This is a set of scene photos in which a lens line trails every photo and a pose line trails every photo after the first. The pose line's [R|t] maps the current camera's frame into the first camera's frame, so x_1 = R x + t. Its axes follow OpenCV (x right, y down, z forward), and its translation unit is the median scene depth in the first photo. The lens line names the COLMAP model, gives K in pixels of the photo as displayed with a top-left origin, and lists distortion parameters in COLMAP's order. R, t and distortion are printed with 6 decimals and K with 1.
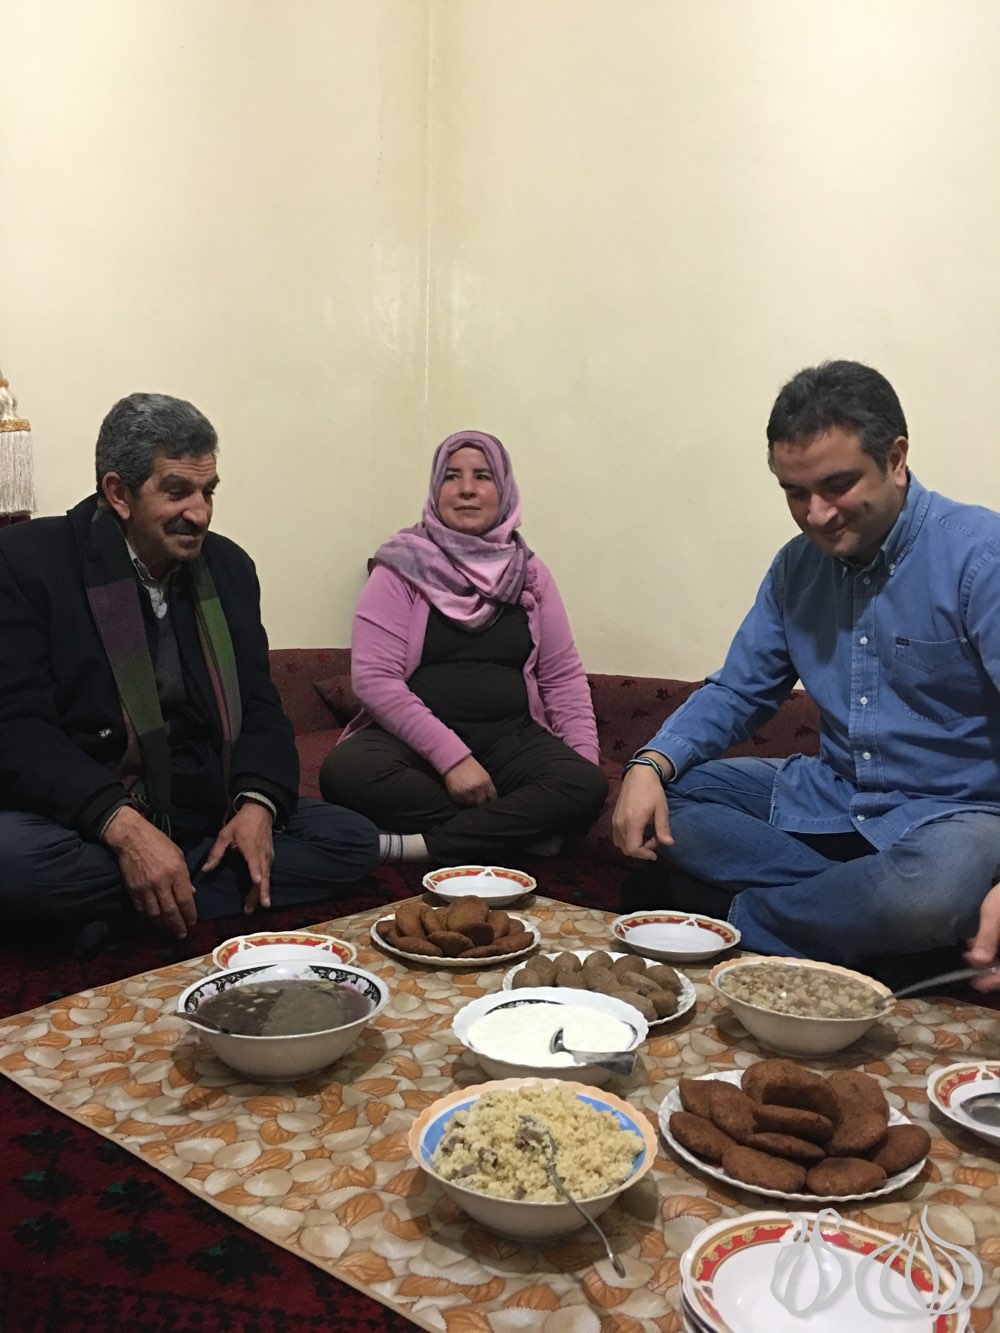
lens RADIAL K [[1119.4, 0, 501.6], [0, 1119.4, 669.3], [0, 0, 1]] dist [0.083520, -0.112409]
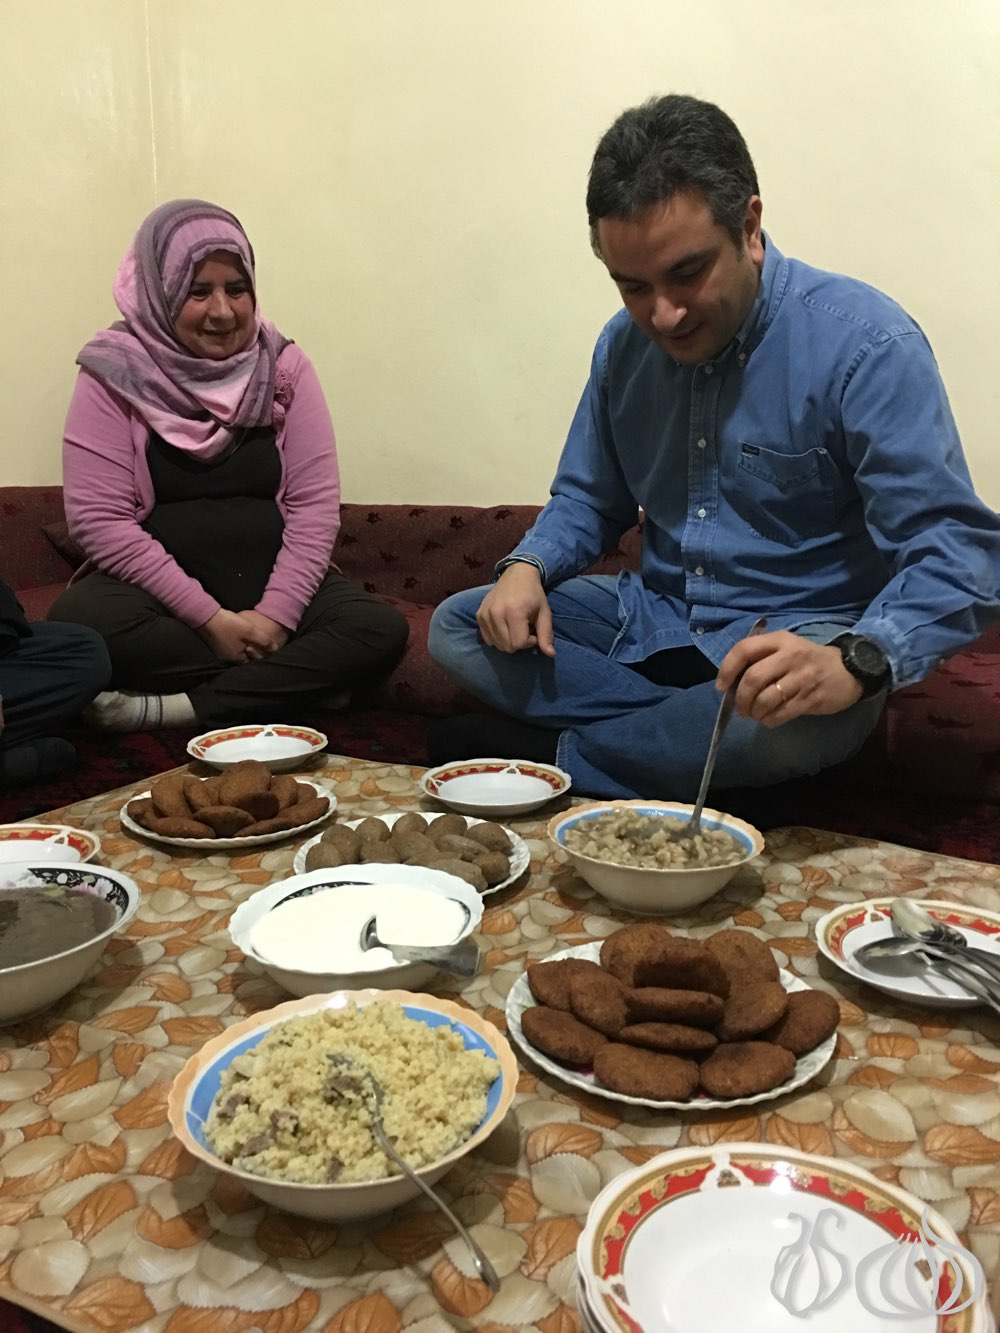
lens RADIAL K [[1119.4, 0, 496.3], [0, 1119.4, 672.1], [0, 0, 1]] dist [0.083520, -0.112409]
pose [[0.980417, -0.064772, 0.185978, 0.002752], [0.040356, 0.990402, 0.132192, 0.049990], [-0.192755, -0.122098, 0.973621, 0.238278]]
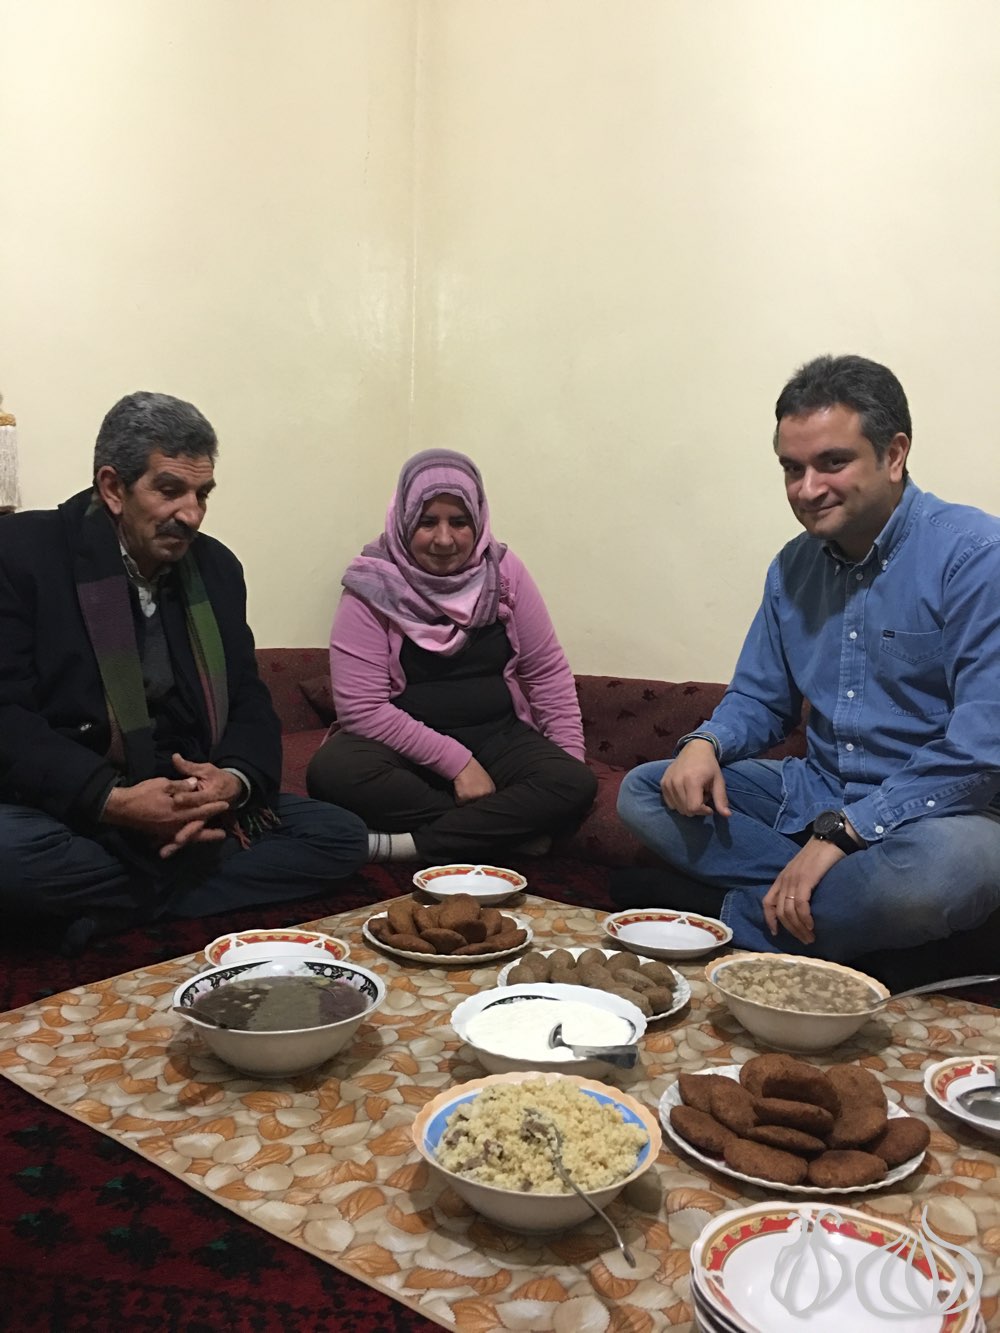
lens RADIAL K [[1119.4, 0, 501.4], [0, 1119.4, 668.6], [0, 0, 1]] dist [0.083520, -0.112409]
pose [[0.999754, 0.005380, 0.021495, -0.020816], [-0.005268, 0.999972, -0.005264, 0.009117], [-0.021523, 0.005150, 0.999755, 0.000682]]
